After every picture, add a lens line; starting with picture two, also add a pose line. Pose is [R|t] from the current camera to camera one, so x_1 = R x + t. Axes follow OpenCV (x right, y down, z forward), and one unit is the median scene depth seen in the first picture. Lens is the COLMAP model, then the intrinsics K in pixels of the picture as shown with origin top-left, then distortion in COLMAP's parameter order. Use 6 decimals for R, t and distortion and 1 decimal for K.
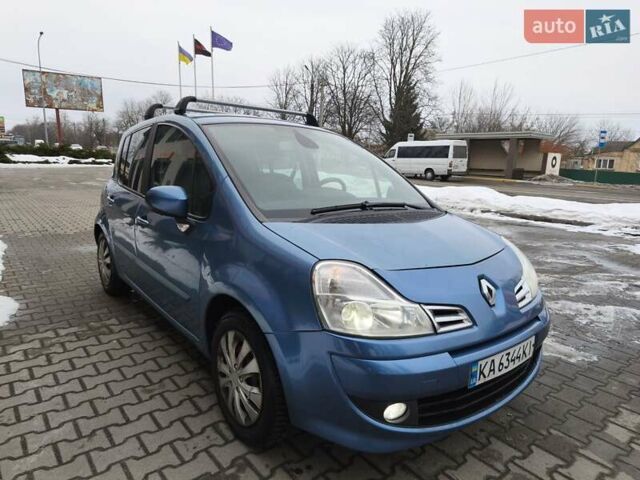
lens RADIAL K [[418.9, 0, 320.0], [0, 418.9, 240.0], [0, 0, 1]] dist [0.089995, -0.082224]
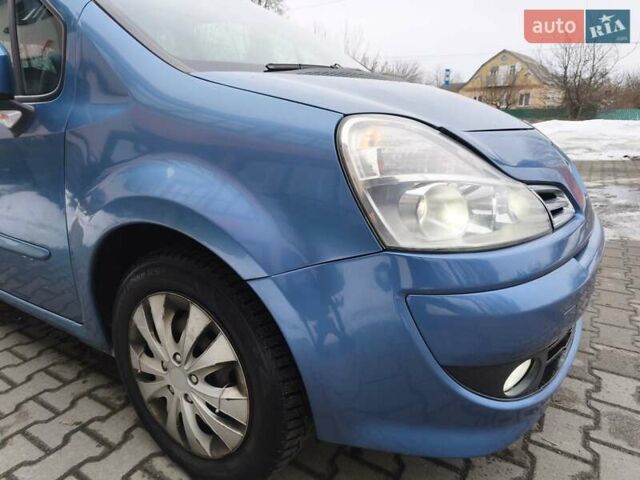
lens RADIAL K [[418.9, 0, 320.0], [0, 418.9, 240.0], [0, 0, 1]] dist [0.089995, -0.082224]
pose [[0.947769, -0.138856, 0.287147, -0.118980], [0.108899, 0.987040, 0.117867, 0.082207], [-0.299792, -0.080441, 0.950607, 0.336303]]
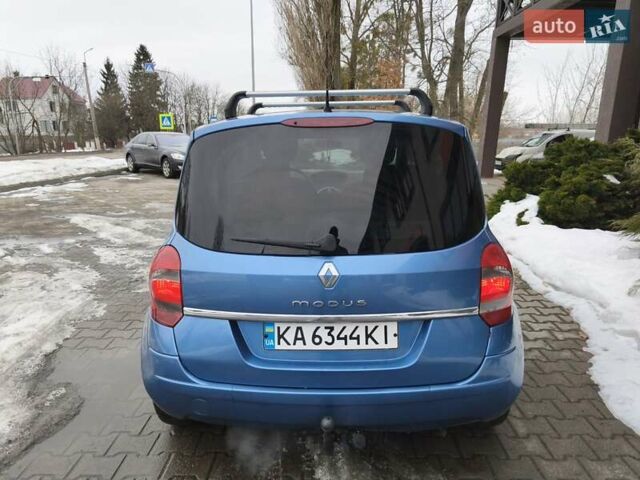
lens RADIAL K [[418.9, 0, 320.0], [0, 418.9, 240.0], [0, 0, 1]] dist [0.089995, -0.082224]
pose [[-0.765764, -0.185302, 0.615848, -0.966267], [0.098809, 0.912324, 0.397369, -0.510438], [-0.635486, 0.365142, -0.680315, 2.187300]]
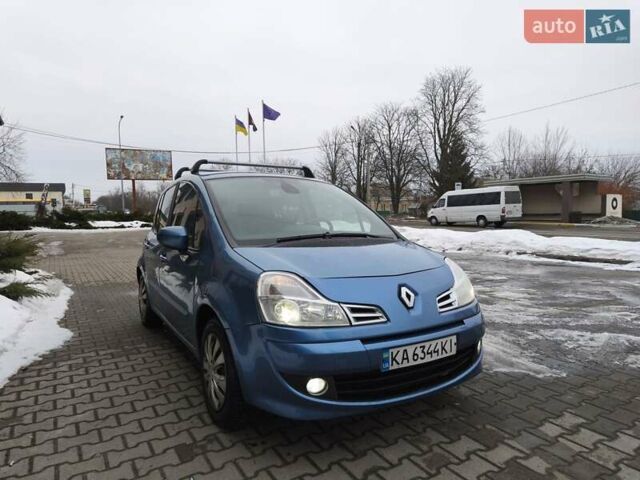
lens RADIAL K [[418.9, 0, 320.0], [0, 418.9, 240.0], [0, 0, 1]] dist [0.089995, -0.082224]
pose [[0.990409, -0.038448, -0.132708, 0.222683], [0.021182, 0.991400, -0.129145, 0.079003], [0.136532, 0.125095, 0.982706, -0.181292]]
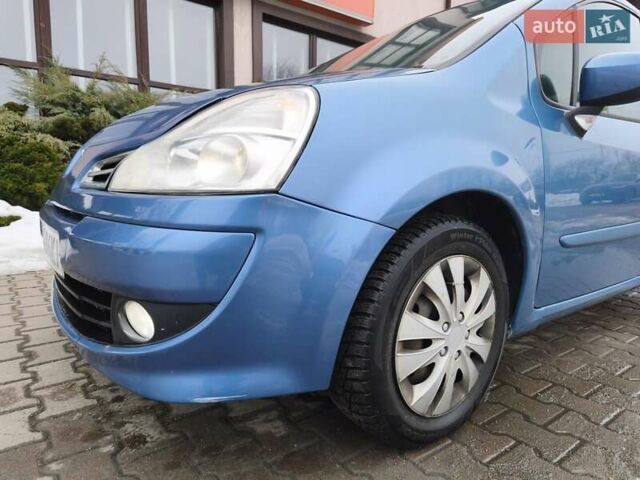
lens RADIAL K [[418.9, 0, 320.0], [0, 418.9, 240.0], [0, 0, 1]] dist [0.089995, -0.082224]
pose [[-0.035470, 0.106526, -0.993677, 0.772200], [-0.218611, 0.969395, 0.111726, 0.072408], [0.975167, 0.221192, -0.011097, 0.998579]]
